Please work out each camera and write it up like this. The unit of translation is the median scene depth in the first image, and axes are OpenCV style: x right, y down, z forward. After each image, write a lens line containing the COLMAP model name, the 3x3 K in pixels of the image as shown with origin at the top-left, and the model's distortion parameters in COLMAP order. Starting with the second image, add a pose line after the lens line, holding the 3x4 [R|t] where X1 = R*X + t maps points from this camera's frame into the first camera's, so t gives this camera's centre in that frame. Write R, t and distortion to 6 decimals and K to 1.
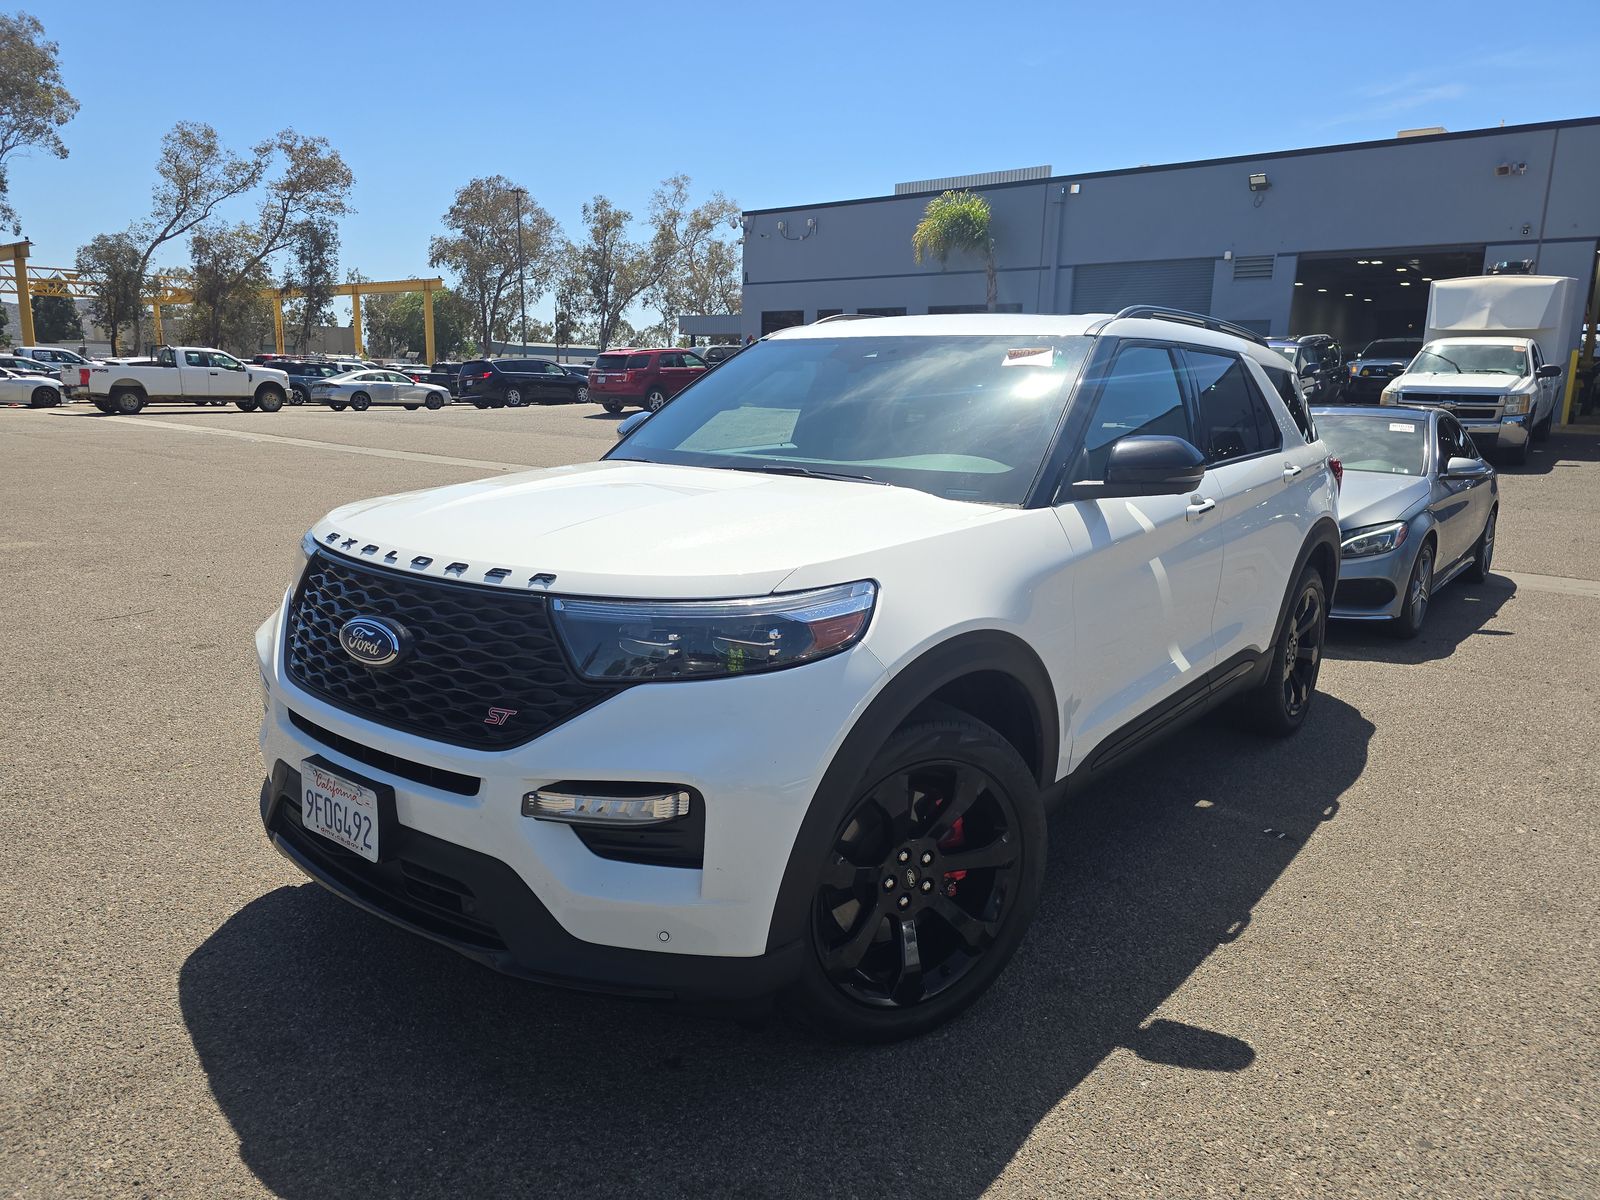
lens RADIAL K [[1069.2, 0, 785.1], [0, 1069.2, 581.7], [0, 0, 1]] dist [-0.000042, -0.001897]
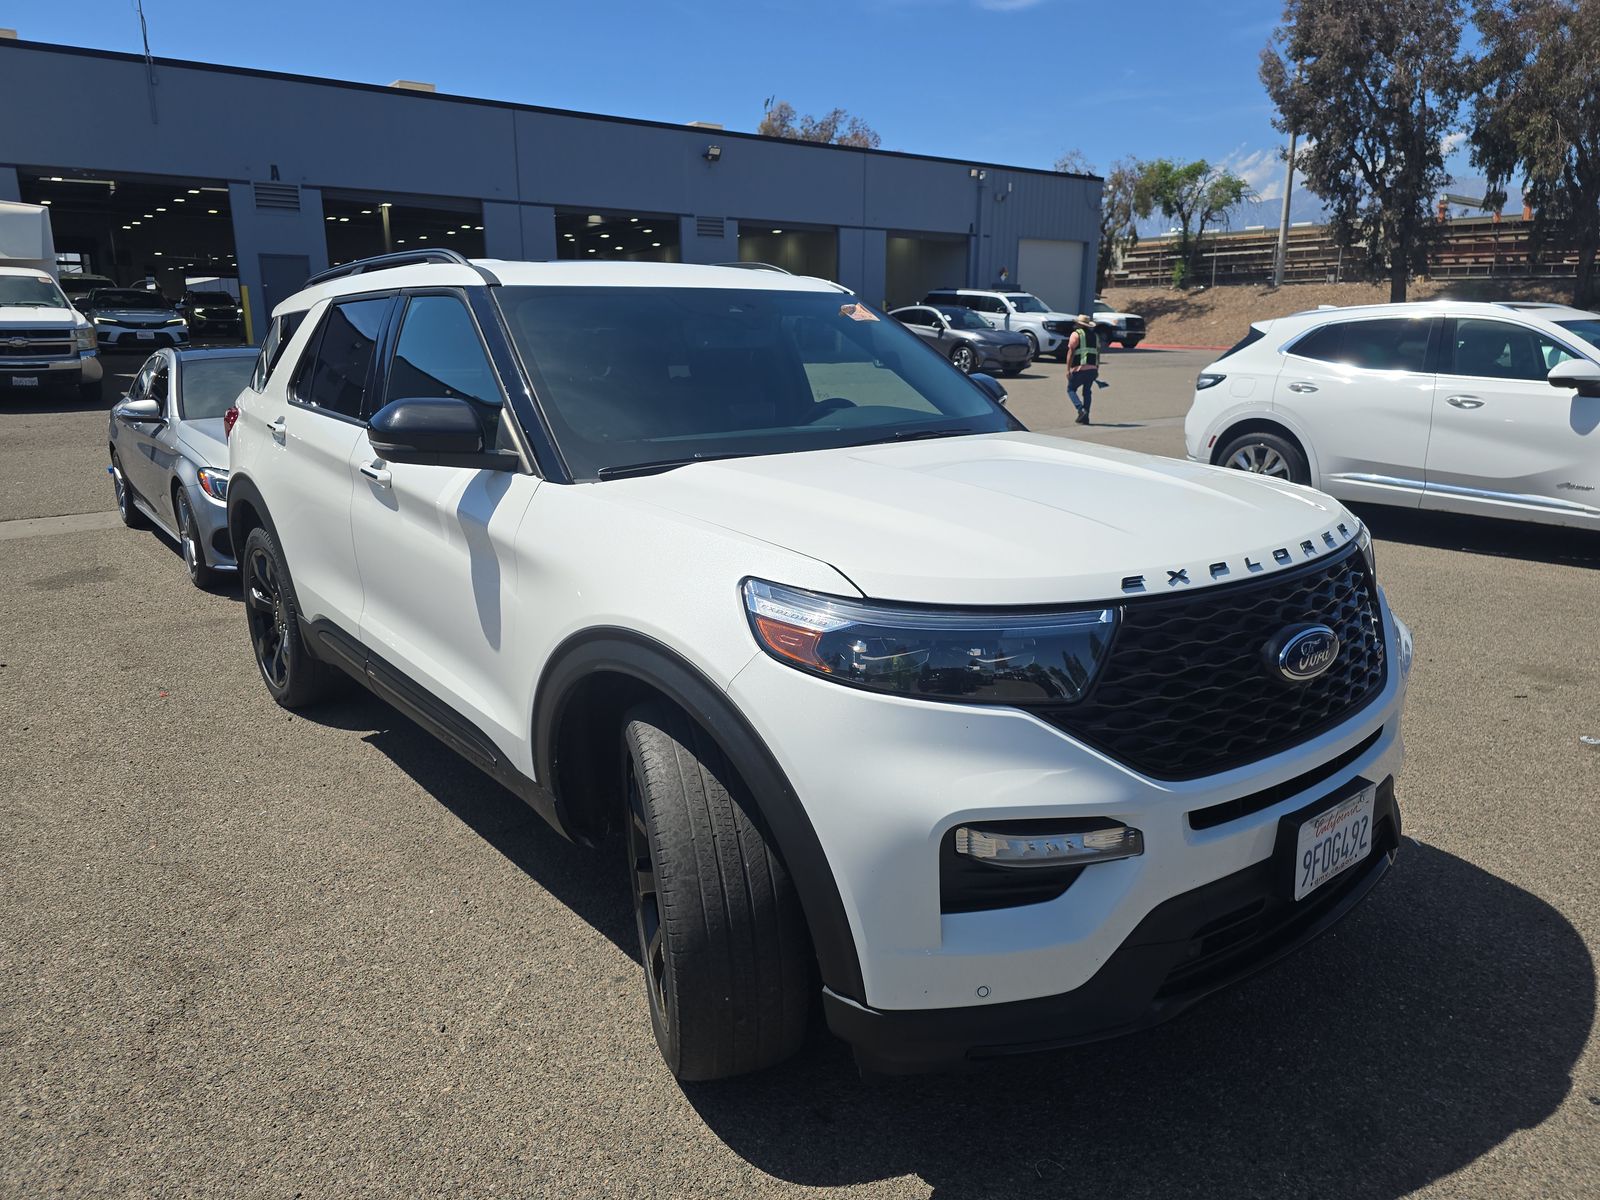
lens RADIAL K [[1060.7, 0, 800.0], [0, 1060.7, 600.0], [0, 0, 1]] dist [0.003777, -0.001385]
pose [[0.252497, -0.263785, 0.930947, -1.255853], [0.188351, 0.957117, 0.220115, -0.250425], [-0.949089, 0.119766, 0.291353, 1.098456]]
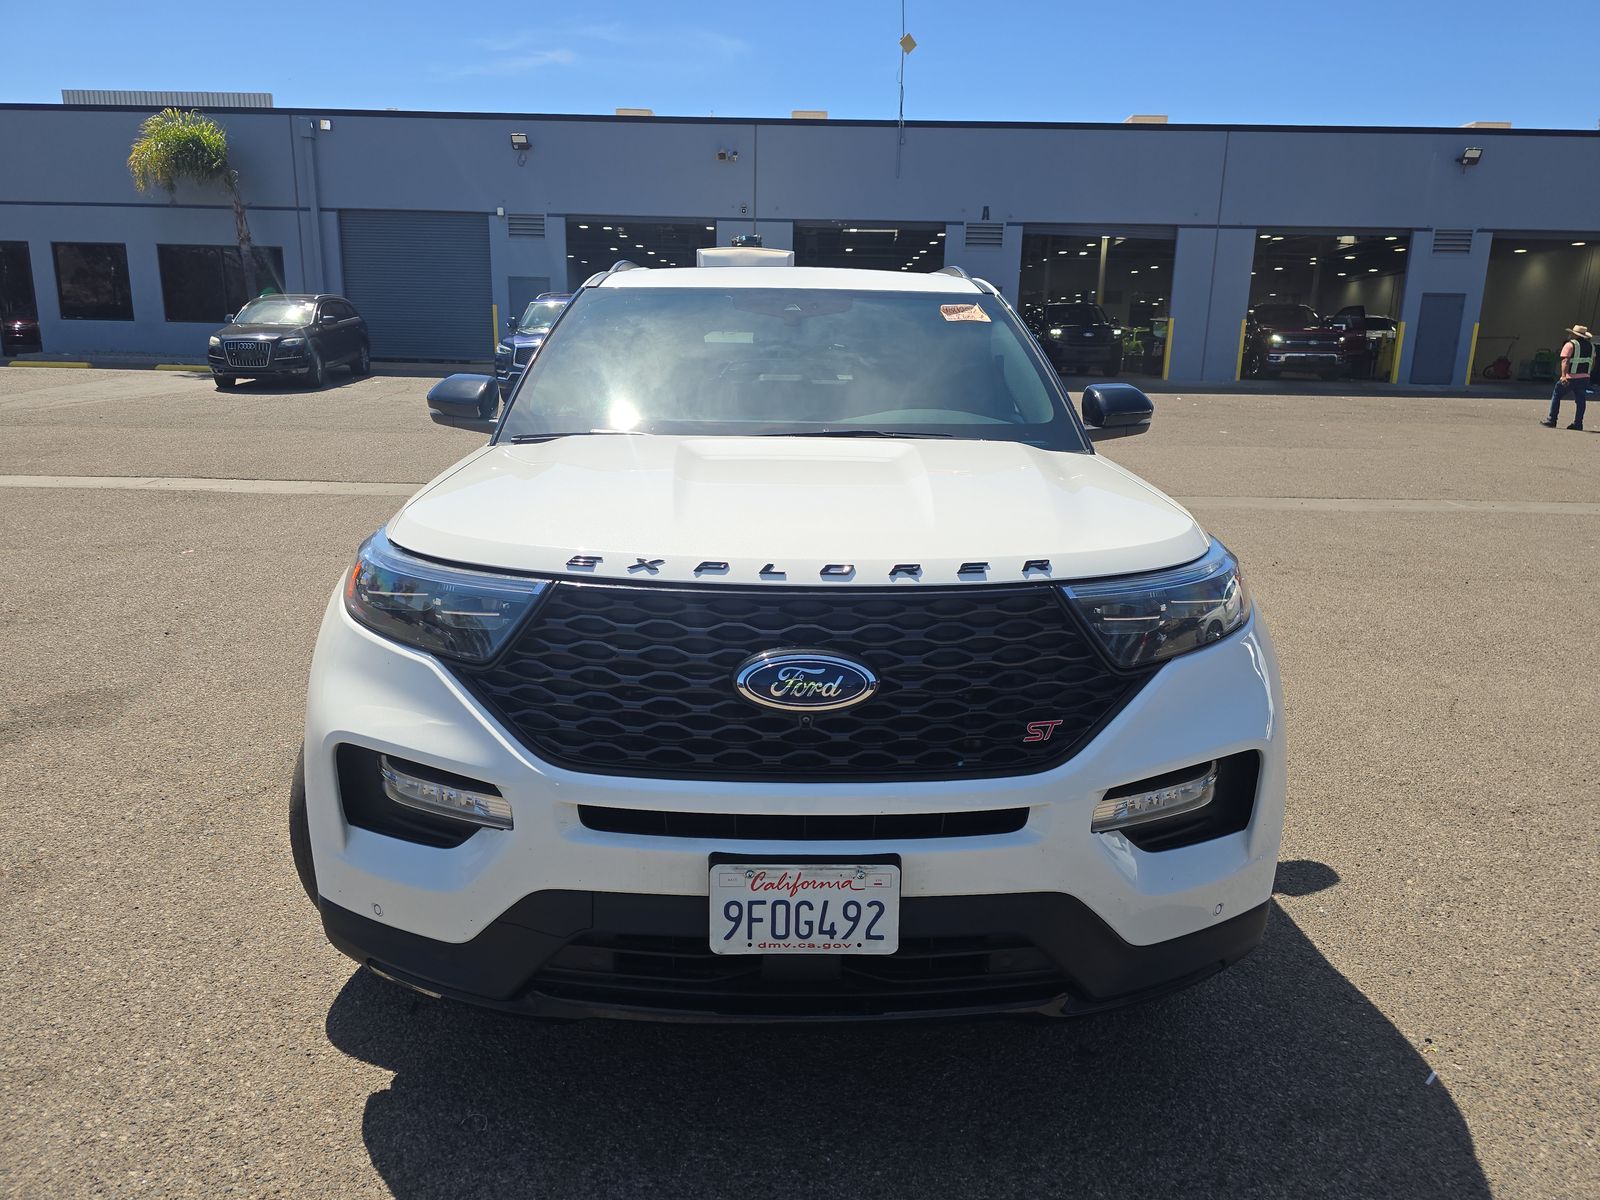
lens RADIAL K [[1037.2, 0, 798.1], [0, 1037.2, 586.1], [0, 0, 1]] dist [0.090866, -0.077965]
pose [[0.781240, -0.145991, 0.606919, -0.803340], [0.115940, 0.989285, 0.088726, -0.076091], [-0.613370, 0.001050, 0.789795, 0.401004]]
